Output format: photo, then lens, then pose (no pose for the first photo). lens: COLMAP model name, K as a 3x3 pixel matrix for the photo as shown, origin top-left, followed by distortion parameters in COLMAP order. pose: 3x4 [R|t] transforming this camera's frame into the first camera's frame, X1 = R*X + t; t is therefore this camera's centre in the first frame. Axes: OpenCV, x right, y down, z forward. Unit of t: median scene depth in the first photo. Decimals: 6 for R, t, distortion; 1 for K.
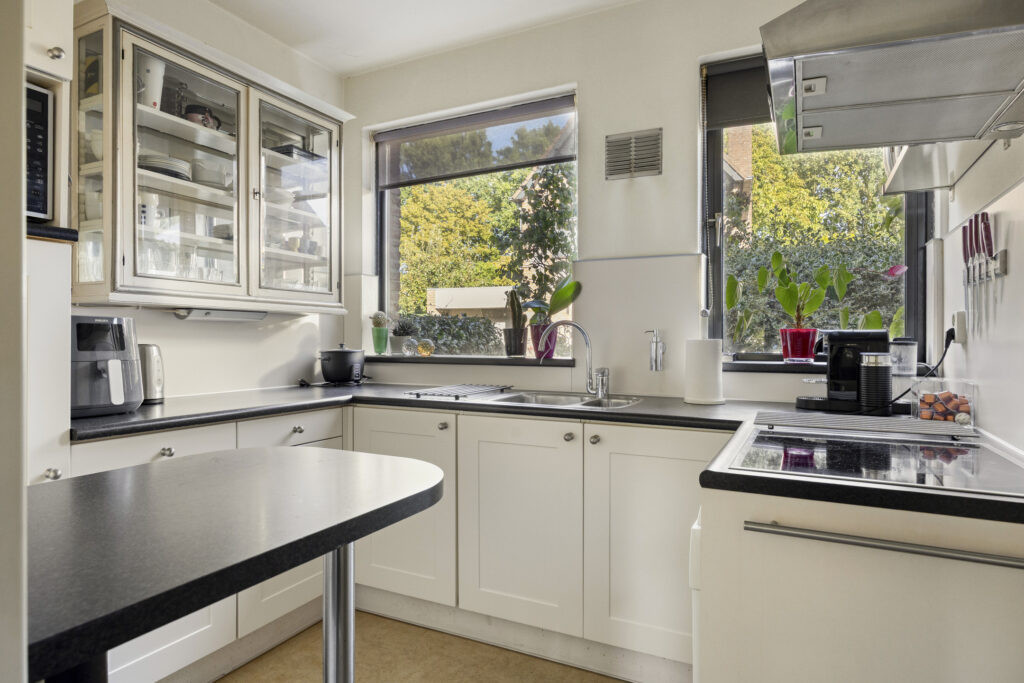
lens RADIAL K [[591.0, 0, 512.0], [0, 591.0, 341.5], [0, 0, 1]] dist [-0.001540, -0.000510]
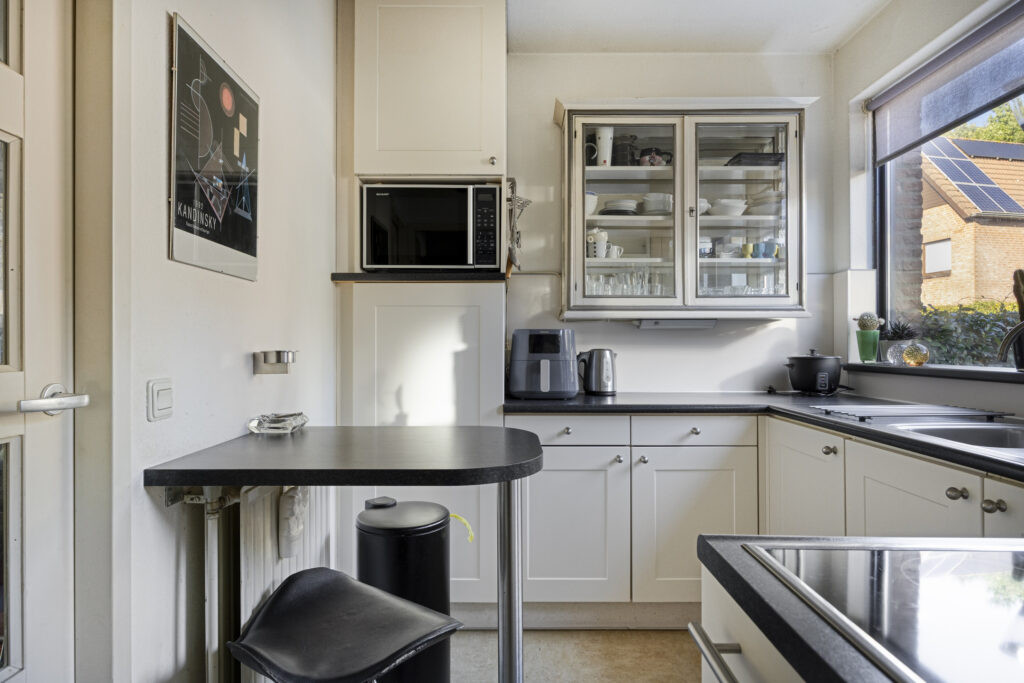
lens RADIAL K [[582.4, 0, 511.5], [0, 582.4, 343.5], [0, 0, 1]] dist [-0.000107, -0.000553]
pose [[0.440839, -0.003307, -0.897580, 0.407651], [-0.001084, 0.999991, -0.004217, -0.001406], [0.897586, 0.002832, 0.440831, 0.242750]]
